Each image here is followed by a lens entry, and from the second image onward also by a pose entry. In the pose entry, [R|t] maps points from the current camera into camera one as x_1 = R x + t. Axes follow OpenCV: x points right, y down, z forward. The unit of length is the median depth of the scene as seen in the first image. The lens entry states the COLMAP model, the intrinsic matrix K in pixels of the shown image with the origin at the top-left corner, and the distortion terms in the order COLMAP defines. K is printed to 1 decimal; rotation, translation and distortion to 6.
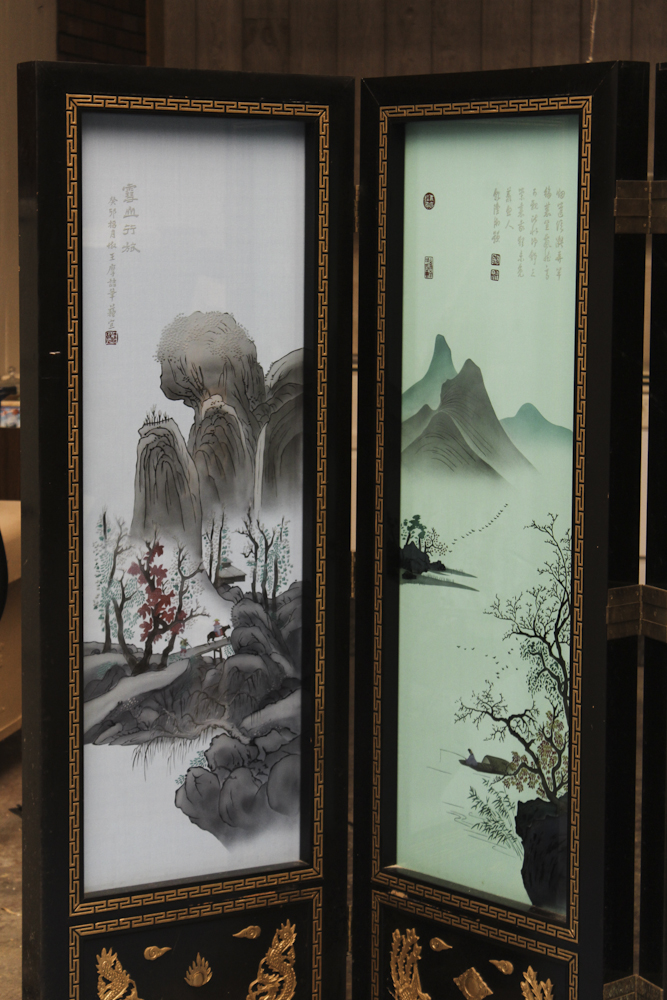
lens RADIAL K [[2838.5, 0, 333.5], [0, 2838.5, 500.0], [0, 0, 1]] dist [0.264579, 1.195045]
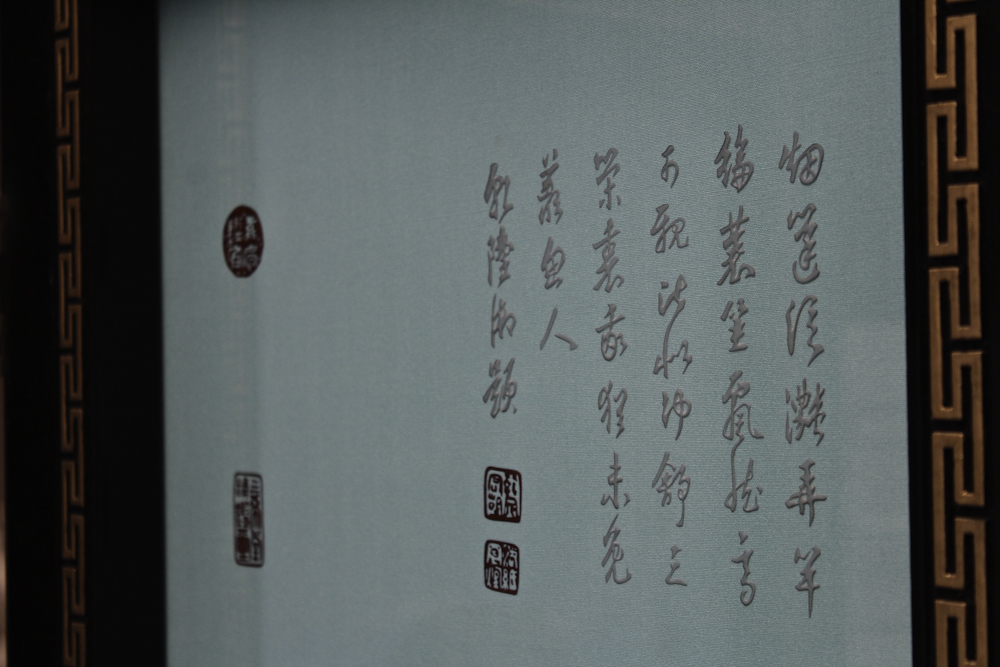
lens RADIAL K [[2838.5, 0, 500.0], [0, 2838.5, 333.5], [0, 0, 1]] dist [0.264579, 1.195045]
pose [[0.999600, -0.023069, -0.016348, 0.061355], [0.021271, 0.994485, -0.102696, -0.075686], [0.018627, 0.102307, 0.994578, 0.799230]]
